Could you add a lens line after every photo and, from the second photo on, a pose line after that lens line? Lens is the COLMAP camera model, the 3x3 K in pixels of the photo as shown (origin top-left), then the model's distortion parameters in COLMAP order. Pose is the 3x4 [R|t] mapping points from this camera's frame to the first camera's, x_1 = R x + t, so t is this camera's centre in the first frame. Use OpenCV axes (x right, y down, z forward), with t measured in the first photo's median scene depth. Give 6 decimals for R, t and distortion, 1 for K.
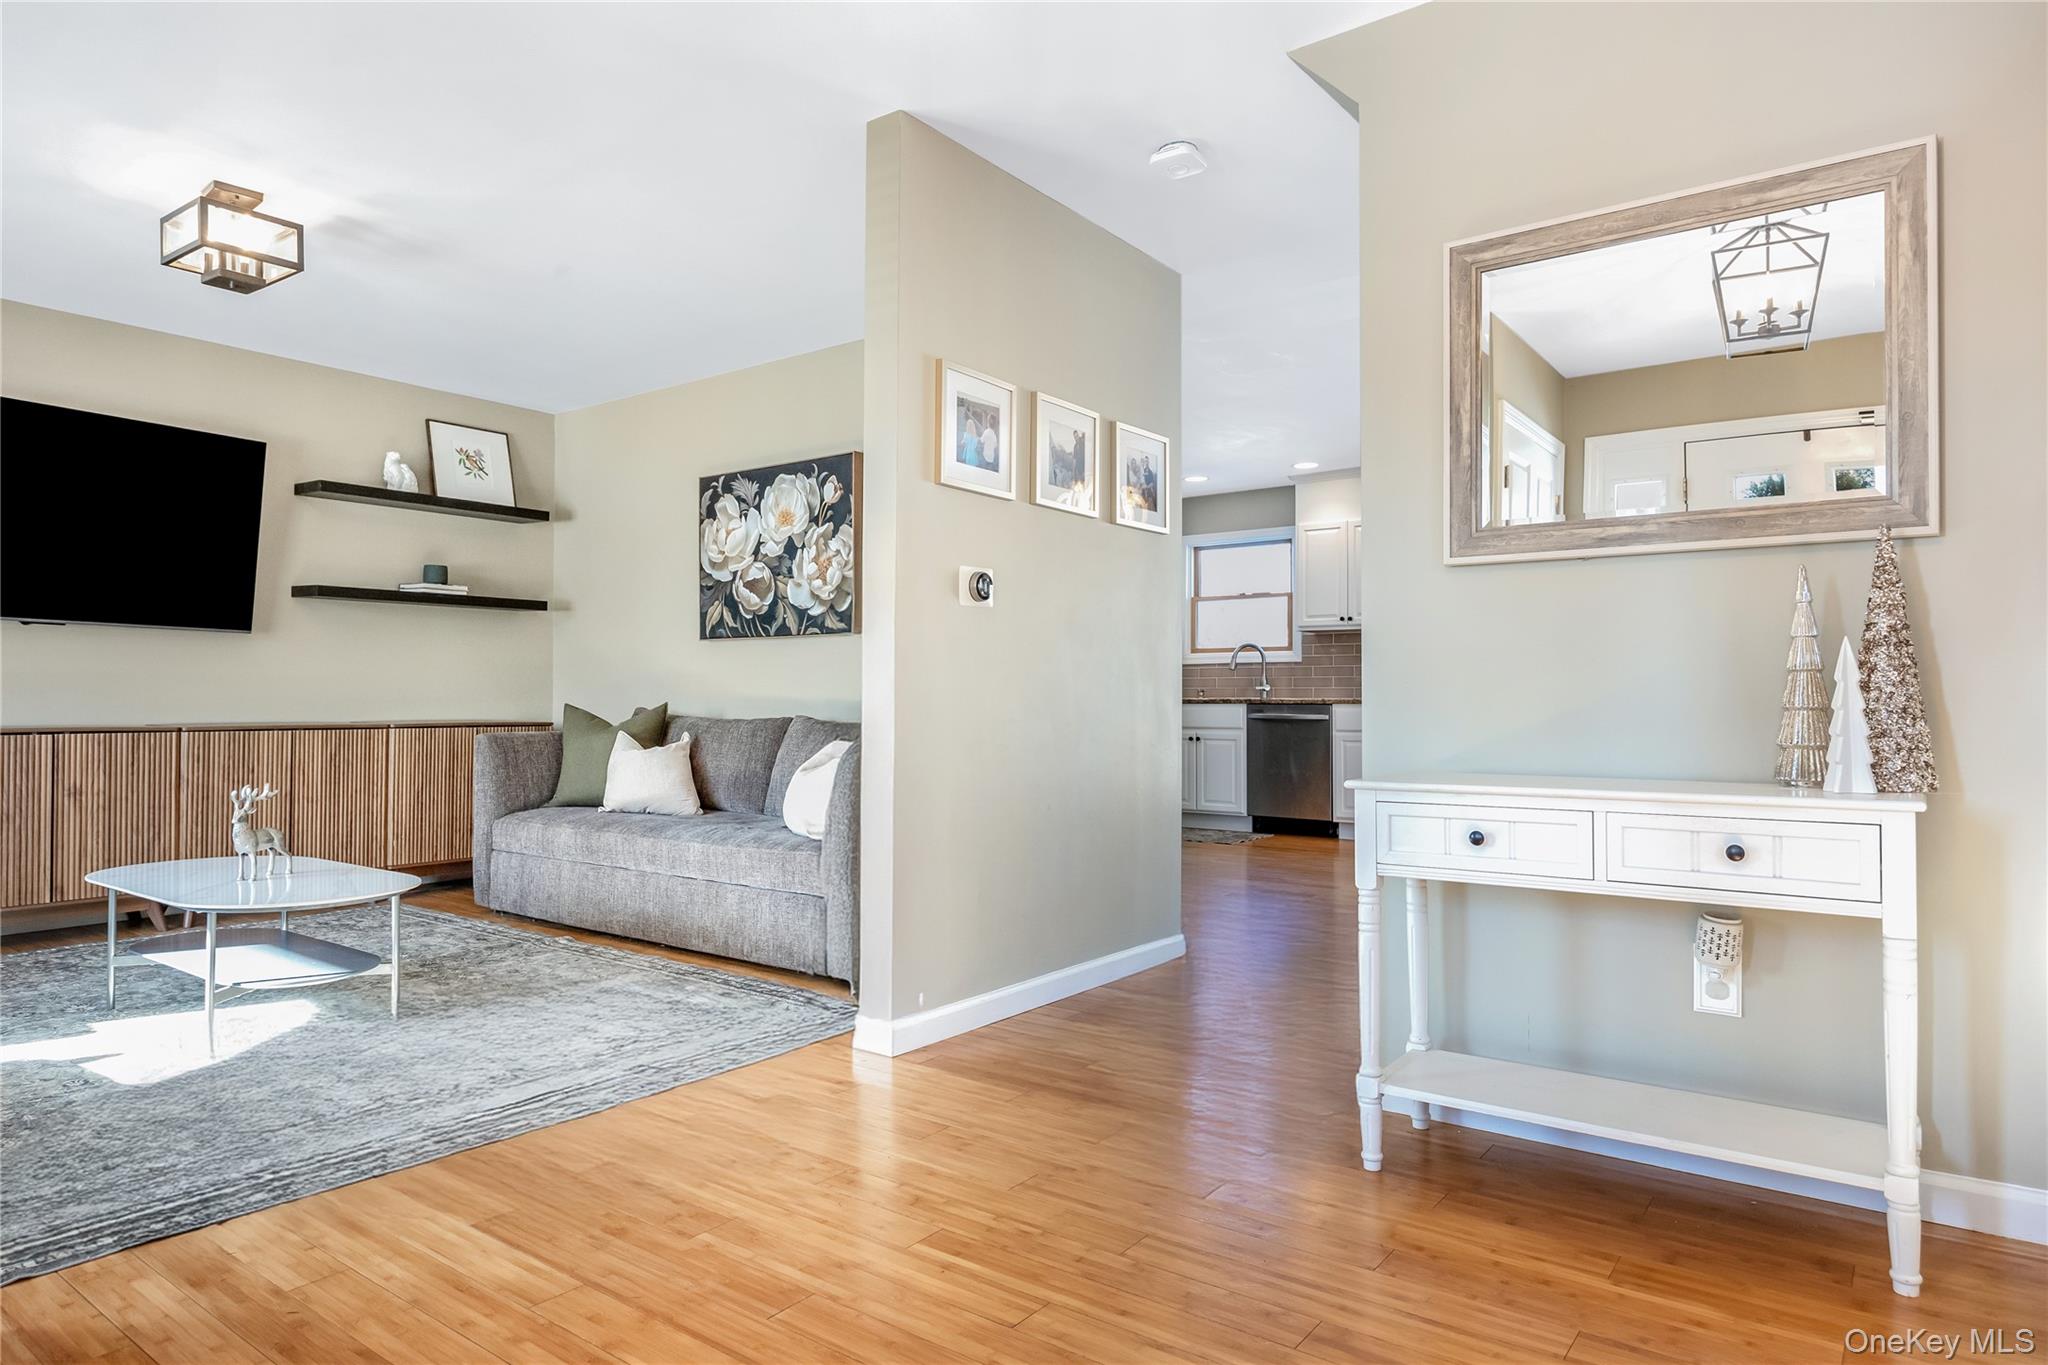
lens RADIAL K [[1198.6, 0, 1026.4], [0, 1198.6, 686.2], [0, 0, 1]] dist [-0.000813, -0.000191]
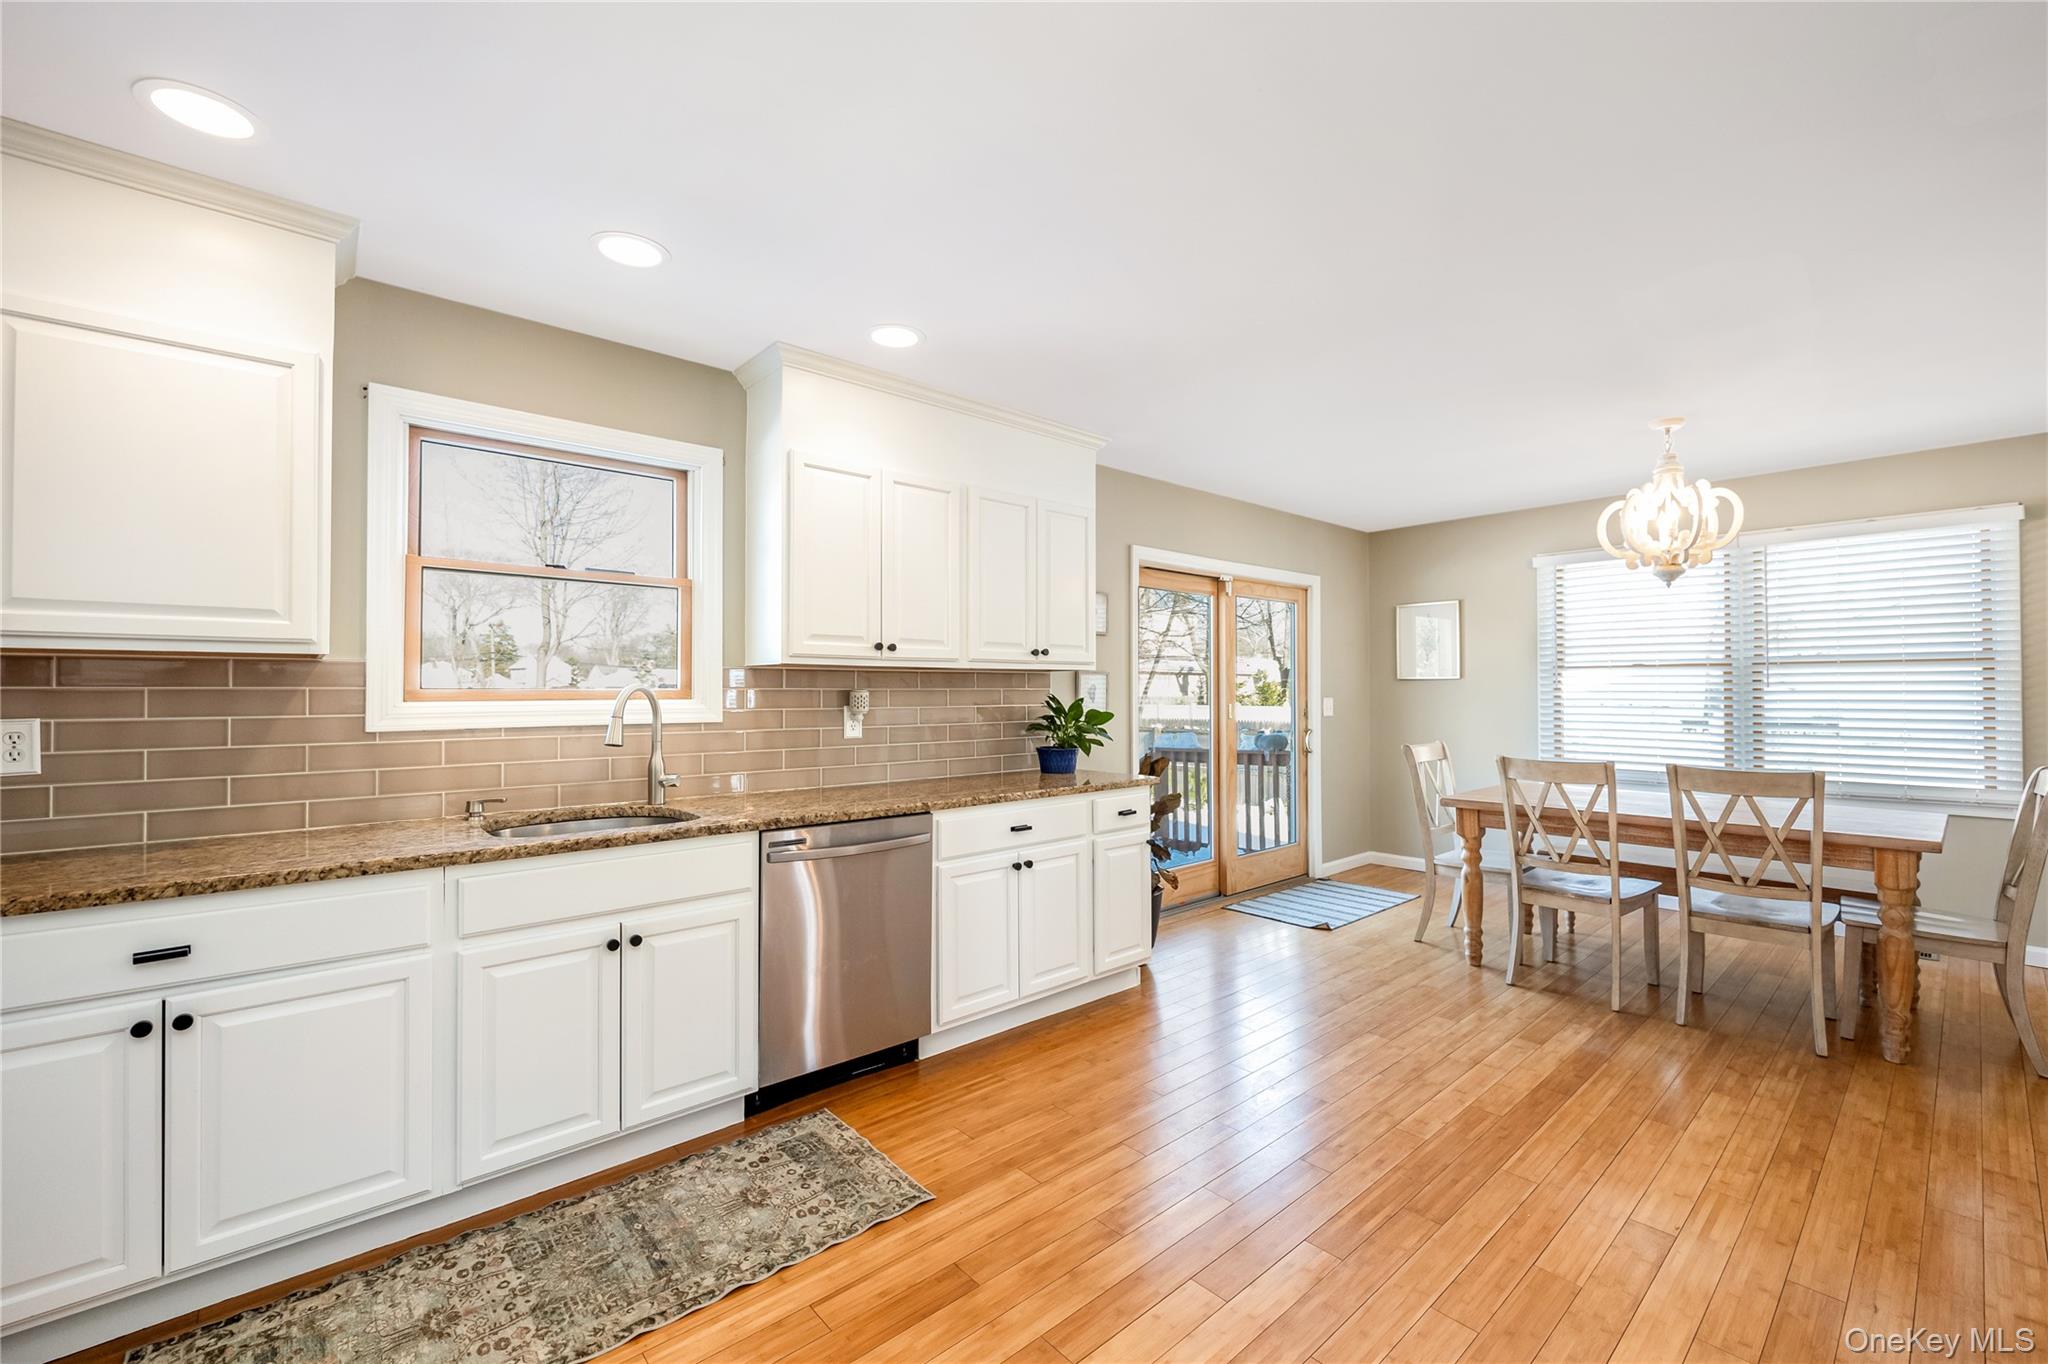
lens RADIAL K [[848.9, 0, 1024.0], [0, 848.9, 682.0], [0, 0, 1]] dist [-0.000677, -0.000128]
pose [[0.200118, 0.009982, 0.979721, -0.342127], [-0.006774, 0.999938, -0.008804, -0.128769], [-0.979748, -0.004875, 0.200173, 2.962842]]
